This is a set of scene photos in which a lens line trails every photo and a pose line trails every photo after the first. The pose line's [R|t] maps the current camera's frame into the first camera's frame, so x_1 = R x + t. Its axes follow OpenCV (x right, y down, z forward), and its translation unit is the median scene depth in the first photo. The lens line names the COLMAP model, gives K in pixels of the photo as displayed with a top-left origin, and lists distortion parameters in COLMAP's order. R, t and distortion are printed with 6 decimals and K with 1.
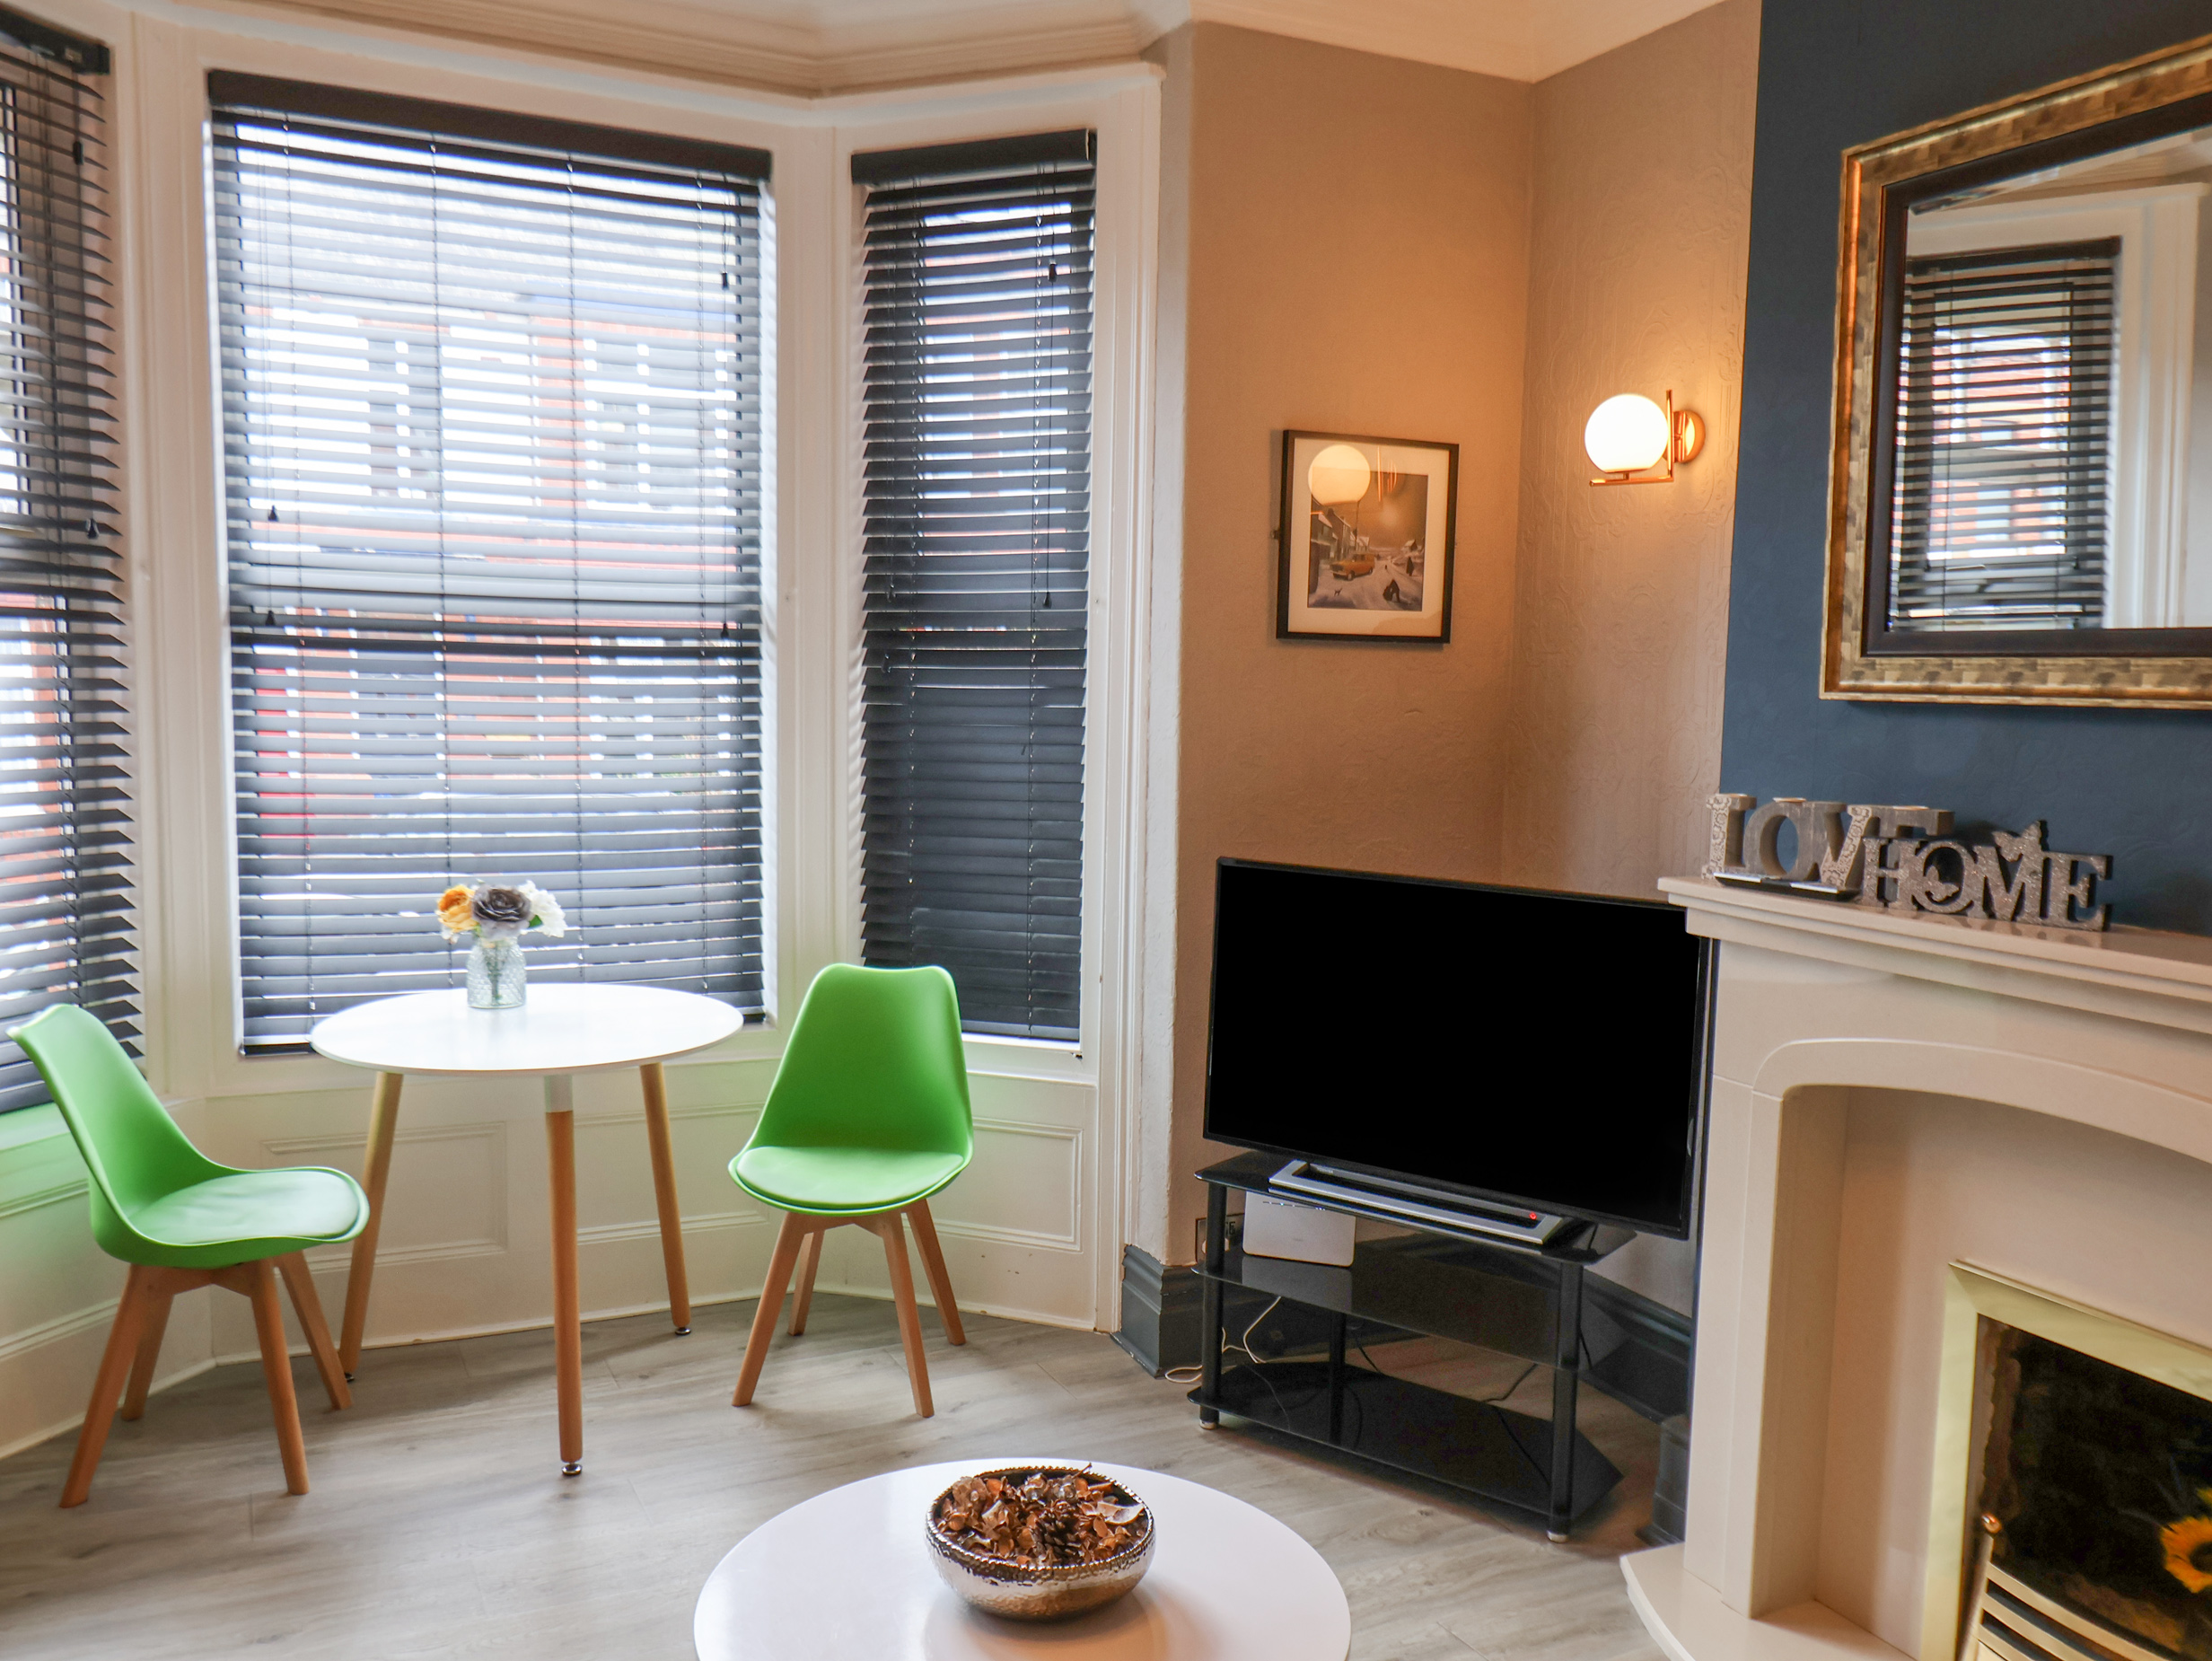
lens RADIAL K [[1817.5, 0, 1095.2], [0, 1817.5, 854.6], [0, 0, 1]] dist [0.013348, -0.007776]
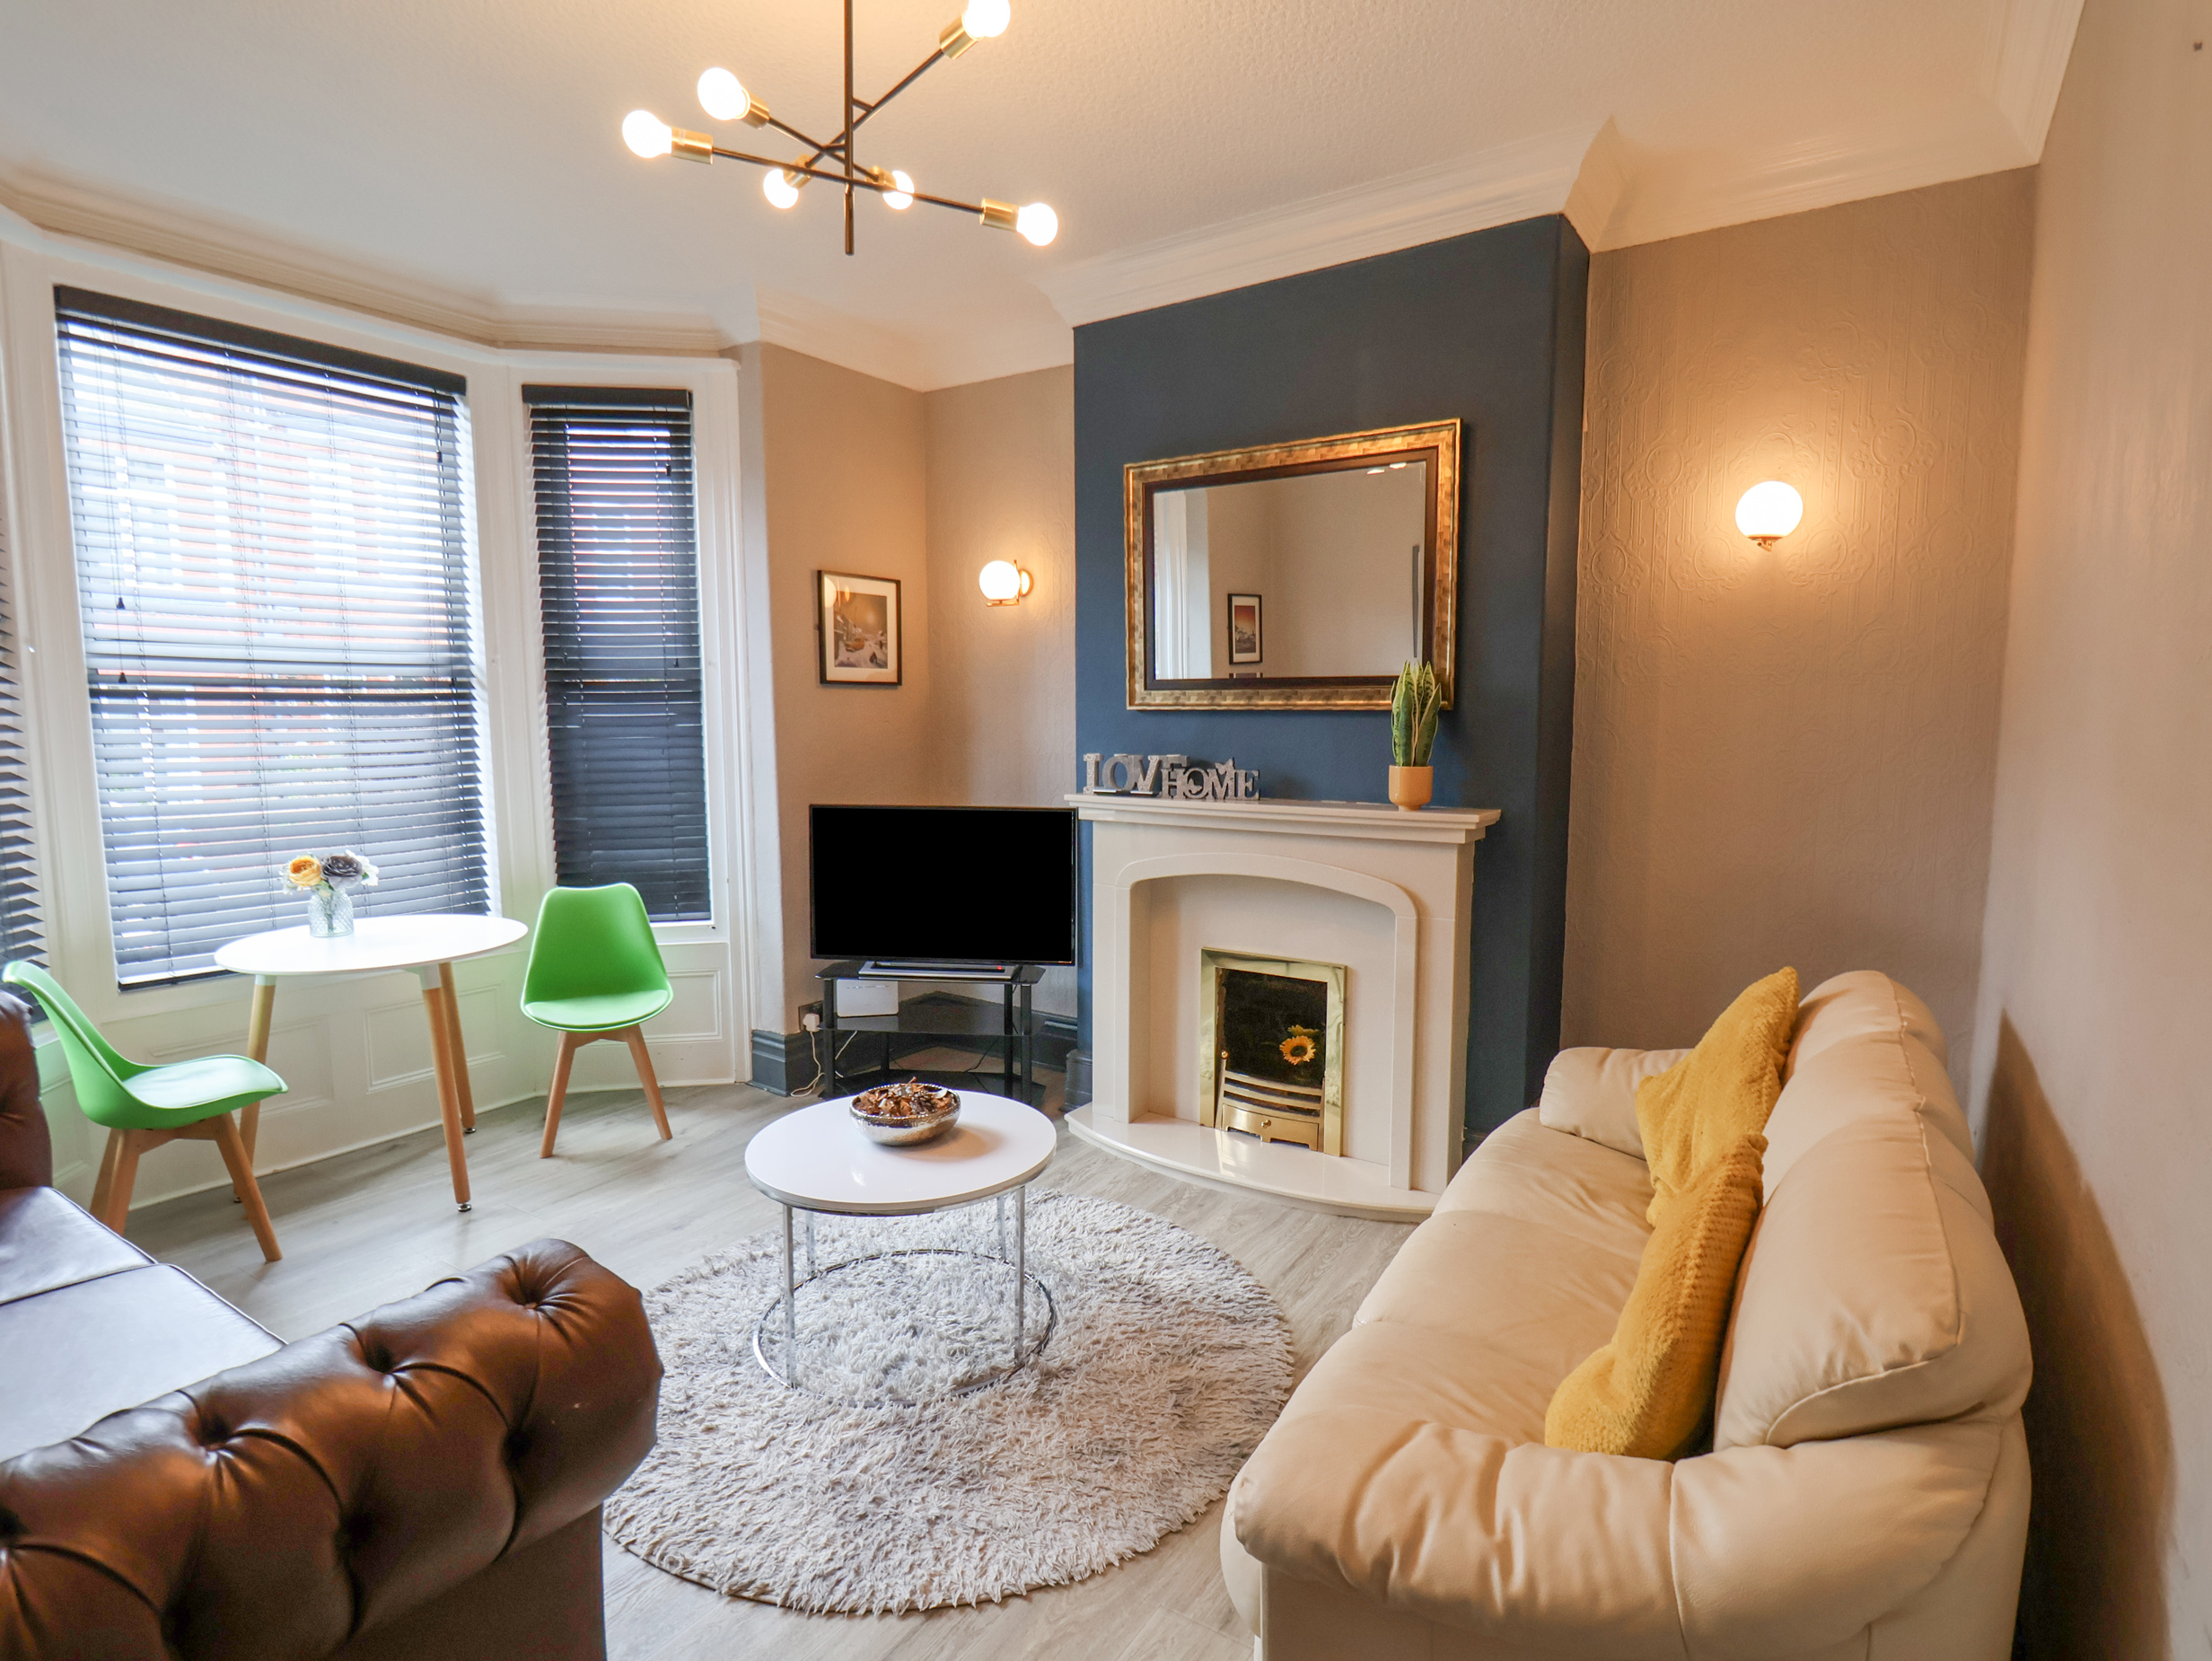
lens RADIAL K [[1169.4, 0, 1112.5], [0, 1169.4, 835.4], [0, 0, 1]] dist [-0.000173, -0.011751]
pose [[0.852618, -0.077069, 0.516819, -0.277086], [0.069480, 0.997002, 0.034050, 0.013633], [-0.517894, 0.006877, 0.855417, -0.160535]]
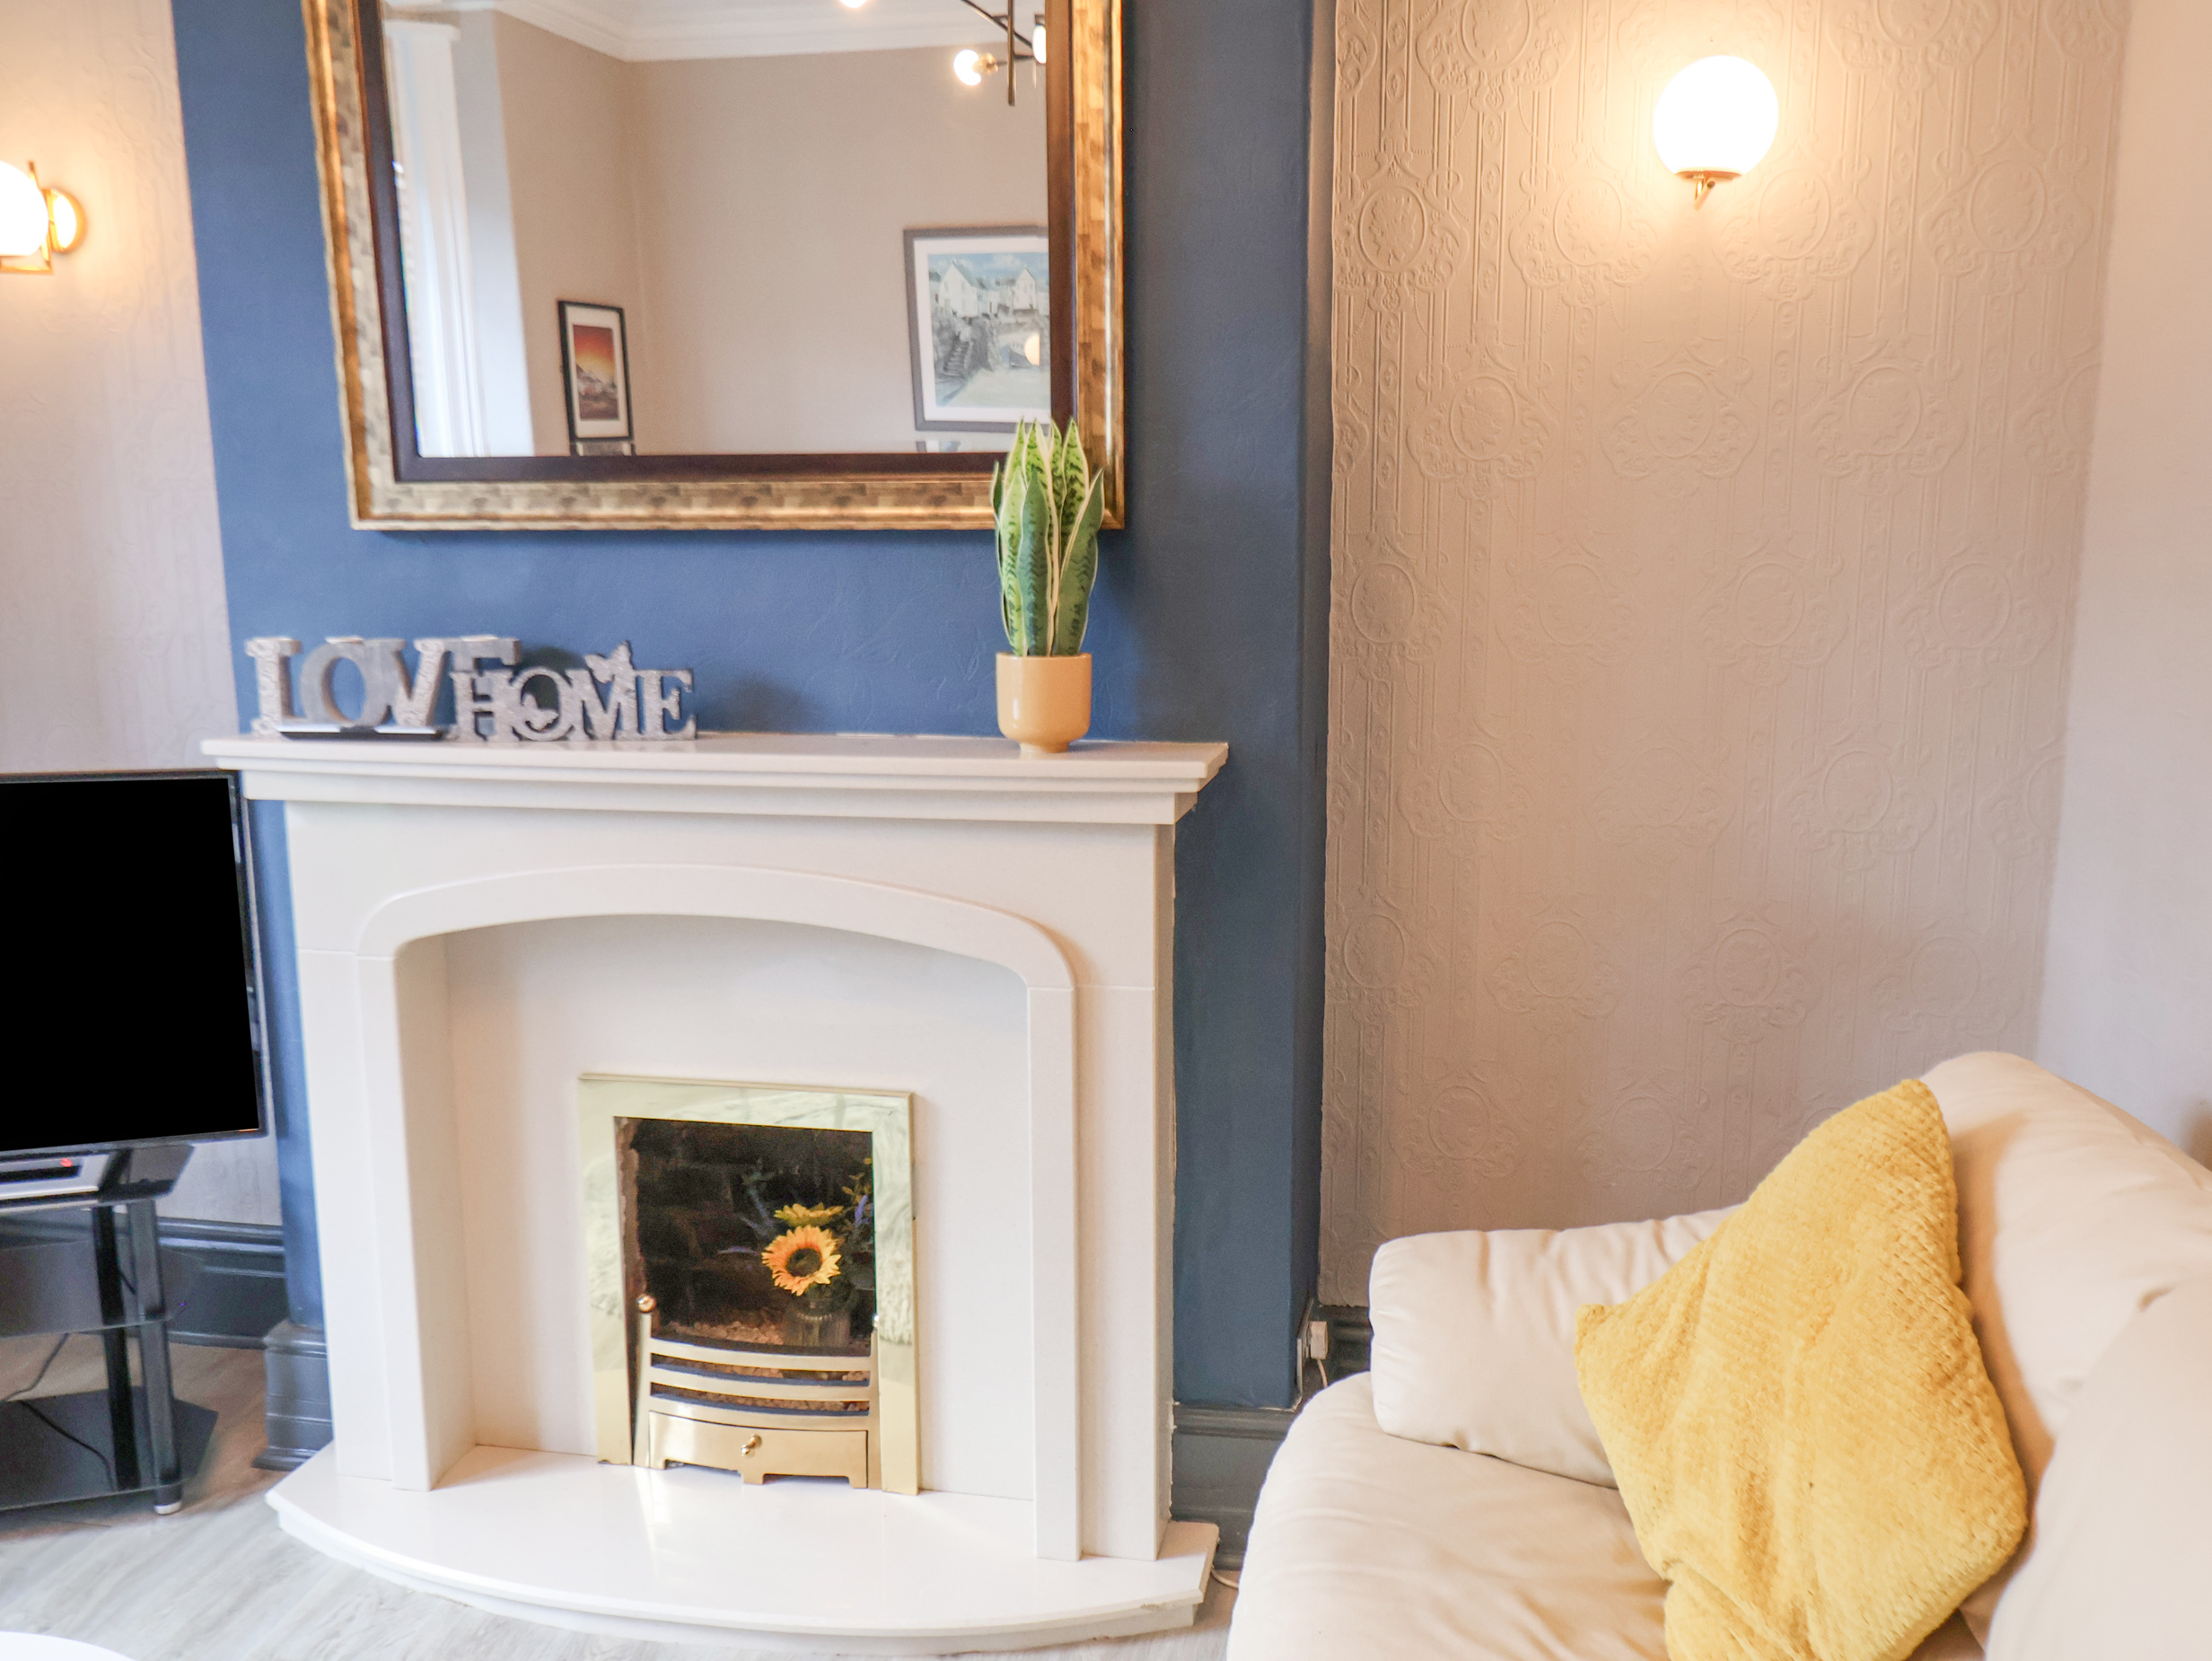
lens RADIAL K [[1817.5, 0, 1112.3], [0, 1817.5, 848.8], [0, 0, 1]] dist [0.013348, -0.007776]
pose [[0.585318, -0.164752, 0.793889, -0.105754], [0.095272, 0.986330, 0.134447, -0.009382], [-0.805187, -0.003059, 0.593013, 0.101788]]
